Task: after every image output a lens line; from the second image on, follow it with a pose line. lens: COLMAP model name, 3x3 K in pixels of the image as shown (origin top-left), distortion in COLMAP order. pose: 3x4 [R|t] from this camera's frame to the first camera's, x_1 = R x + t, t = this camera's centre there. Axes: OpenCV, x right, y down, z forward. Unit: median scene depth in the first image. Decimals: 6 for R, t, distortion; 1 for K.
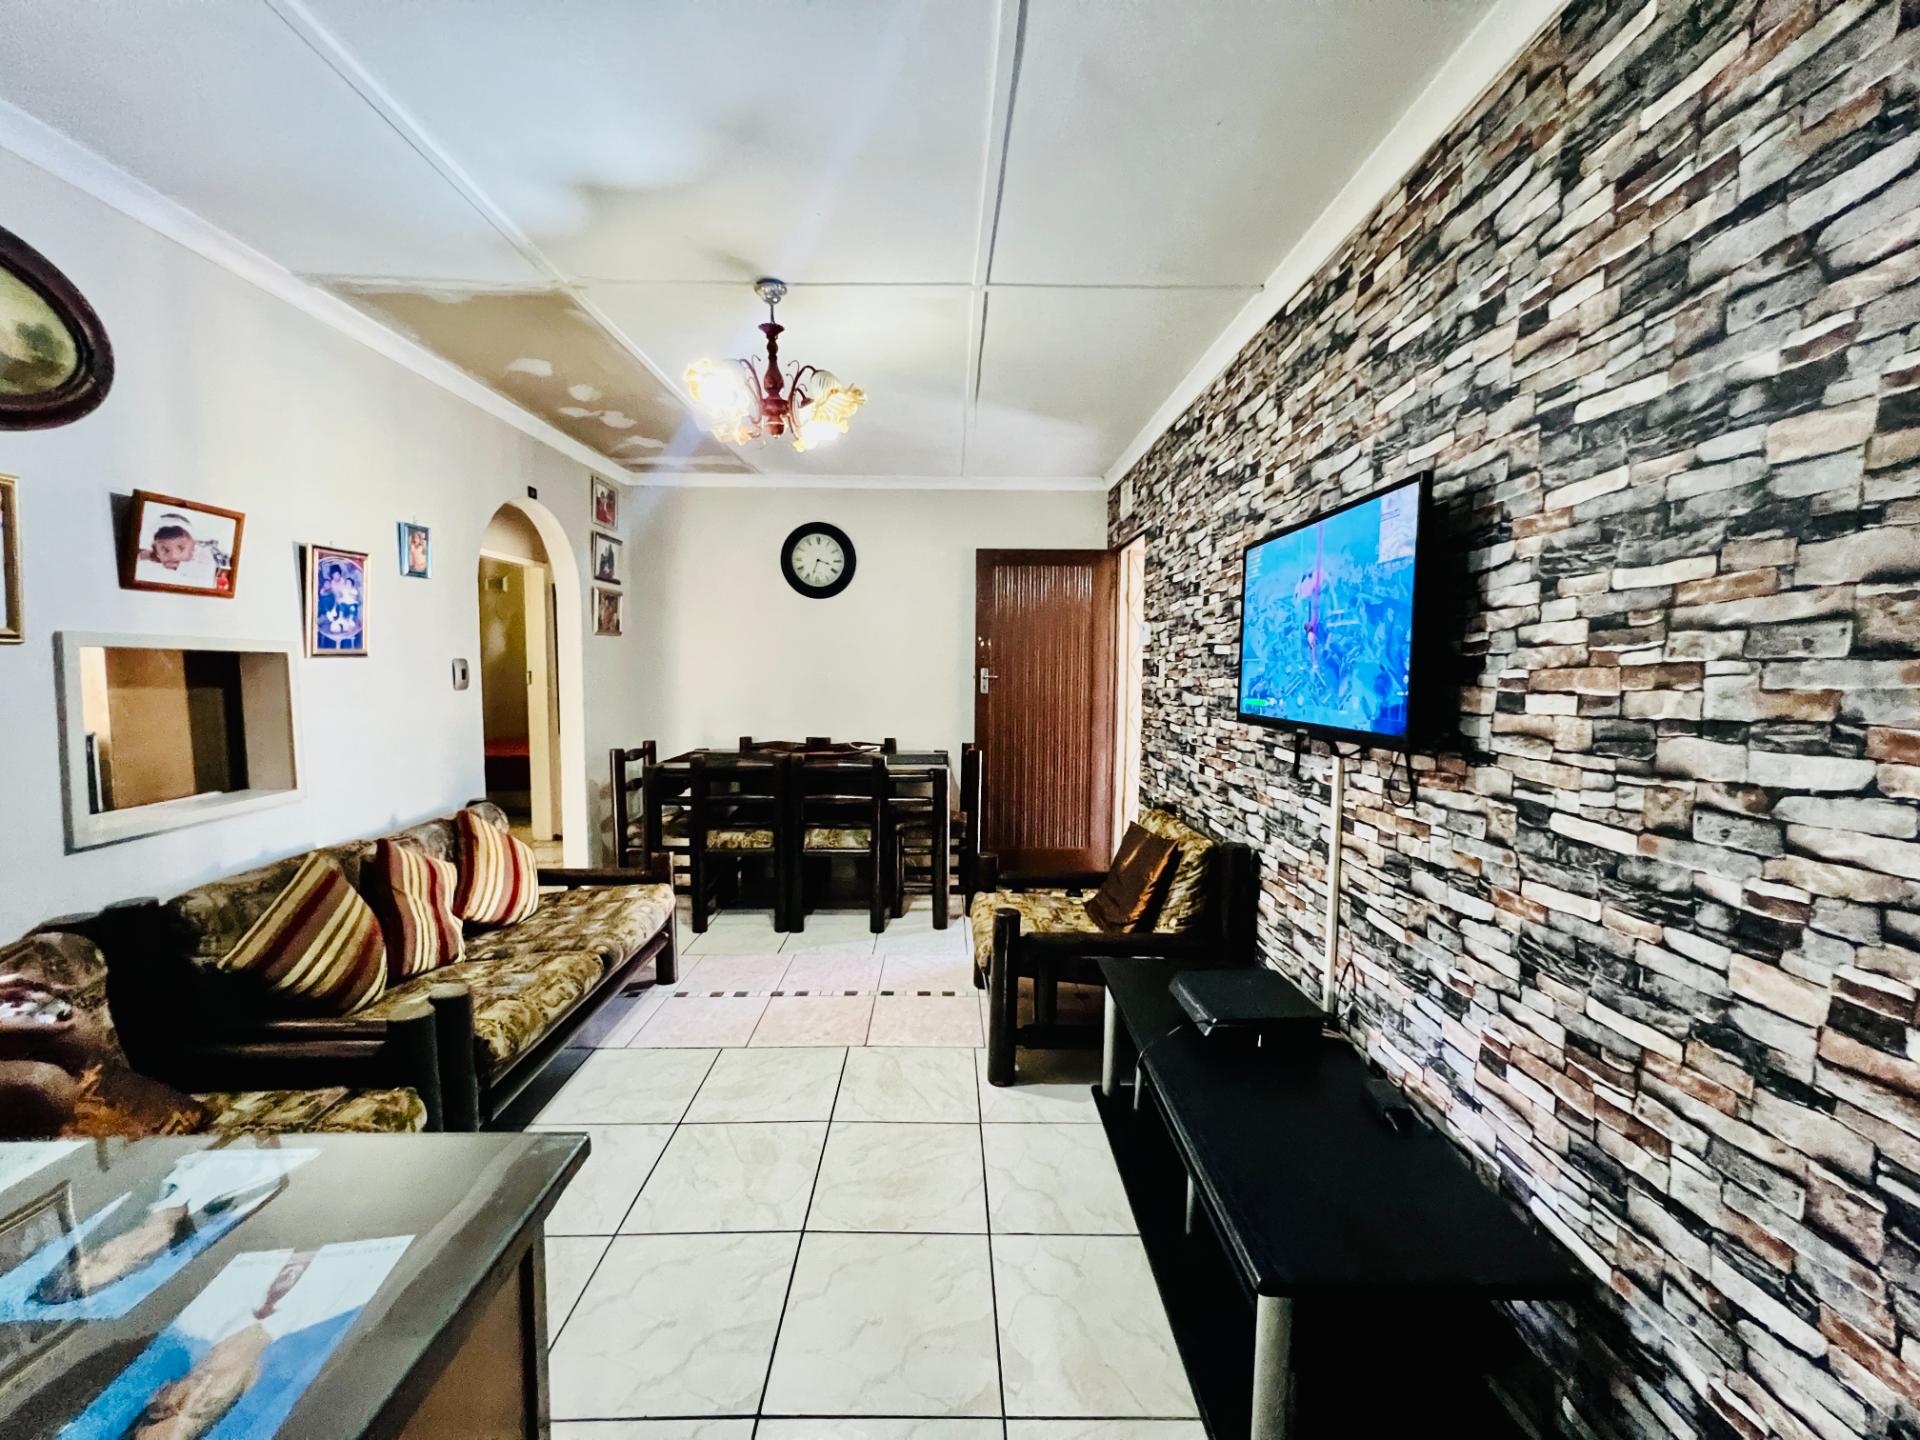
lens RADIAL K [[767.3, 0, 958.9], [0, 767.3, 721.4], [0, 0, 1]] dist [-0.003190, 0.000048]
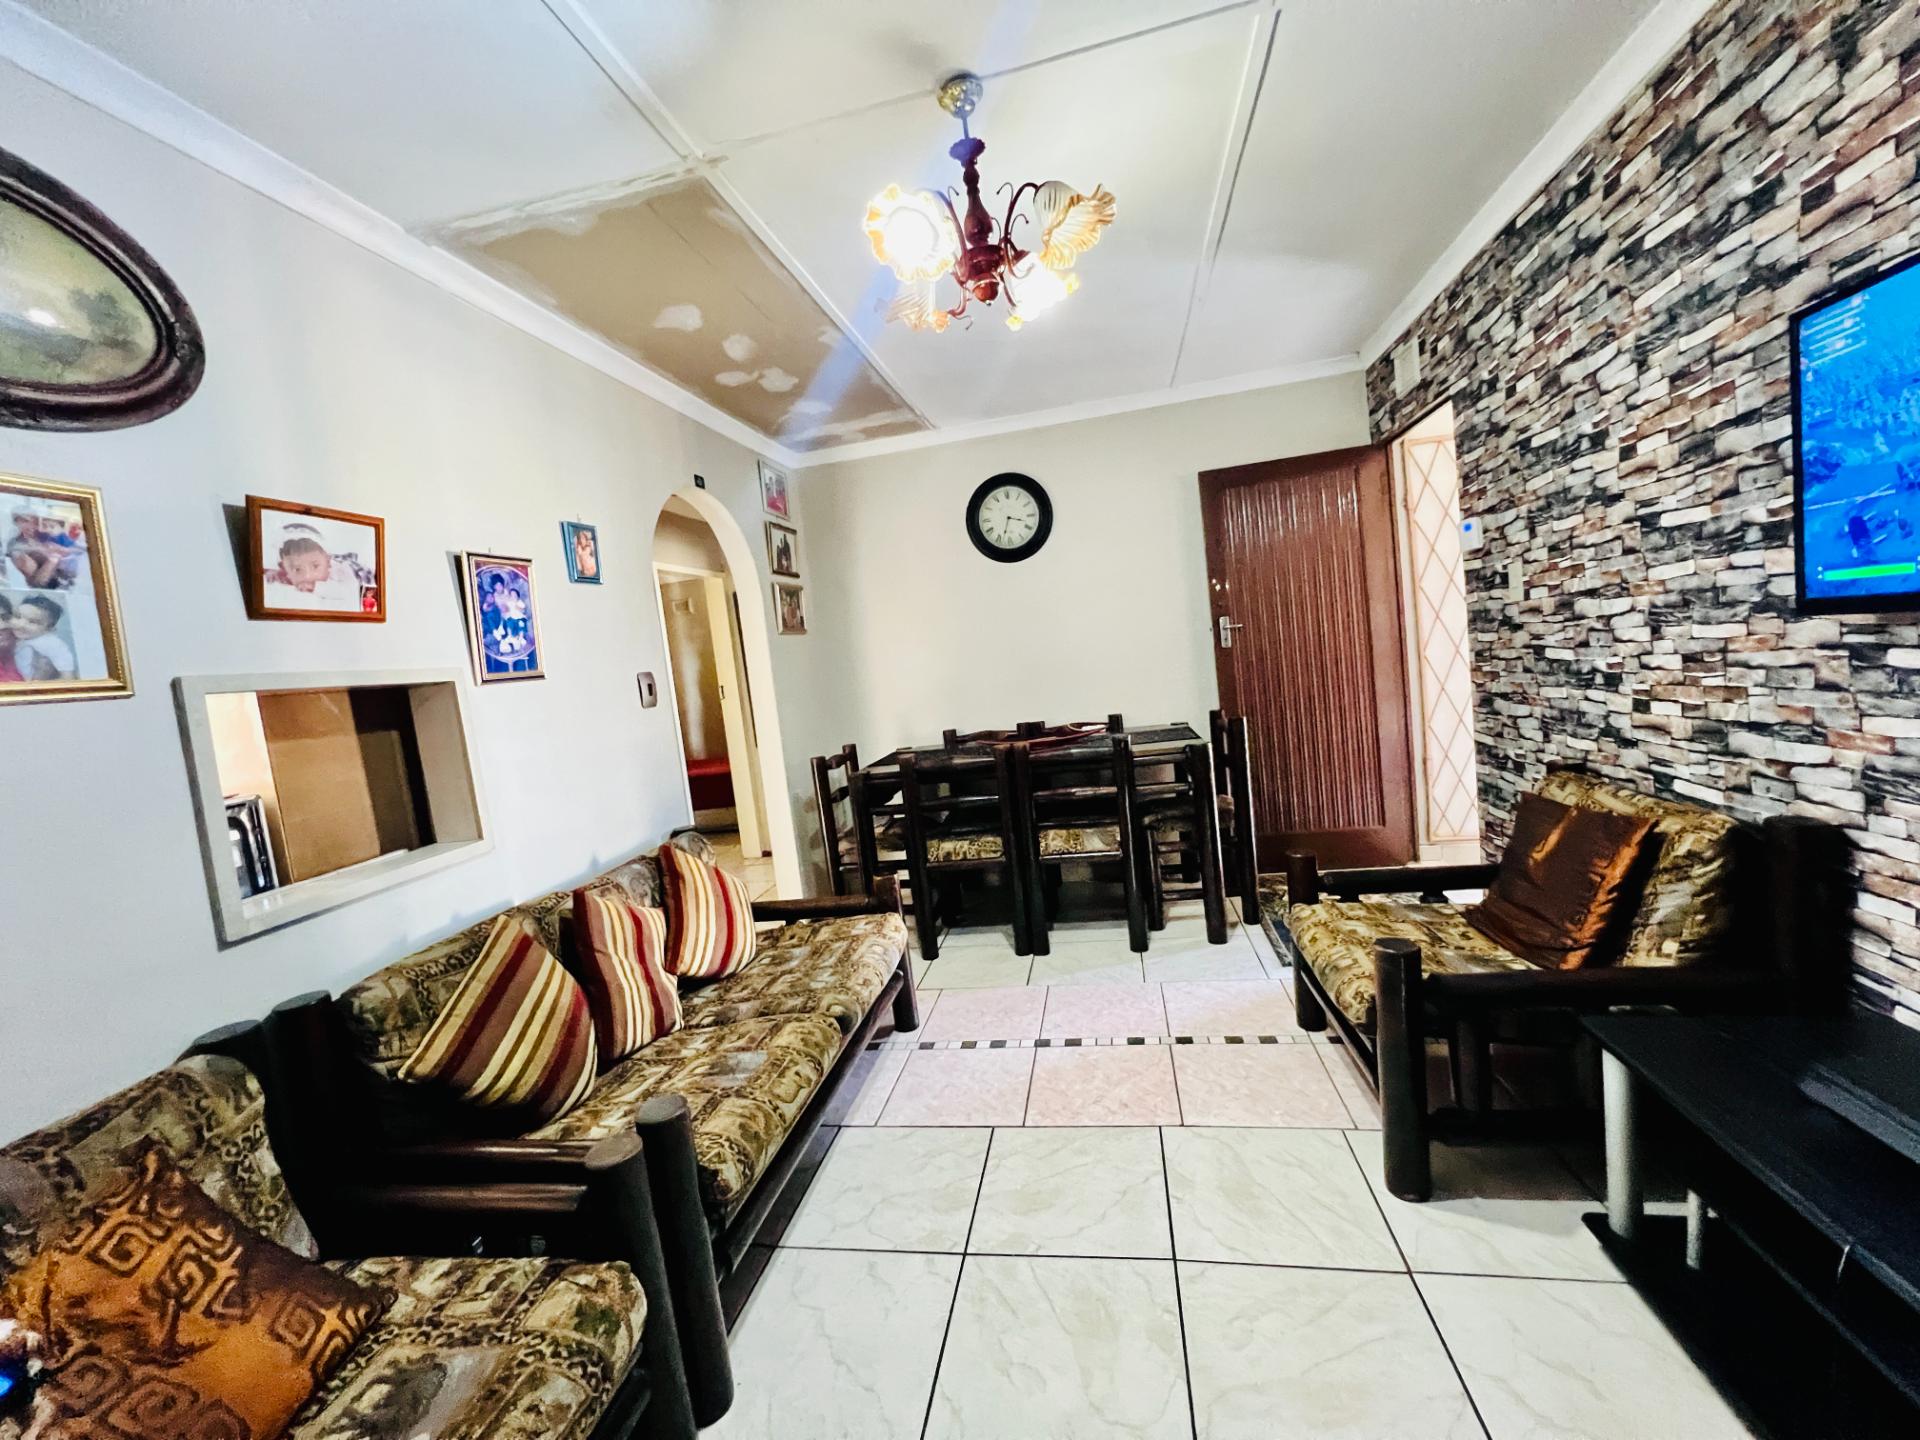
lens RADIAL K [[767.3, 0, 960.0], [0, 767.3, 723.8], [0, 0, 1]] dist [-0.003190, 0.000048]
pose [[0.970862, -0.102093, -0.216804, -0.142076], [0.107388, 0.994135, 0.012749, 0.006189], [0.214231, -0.035660, 0.976132, 0.268211]]
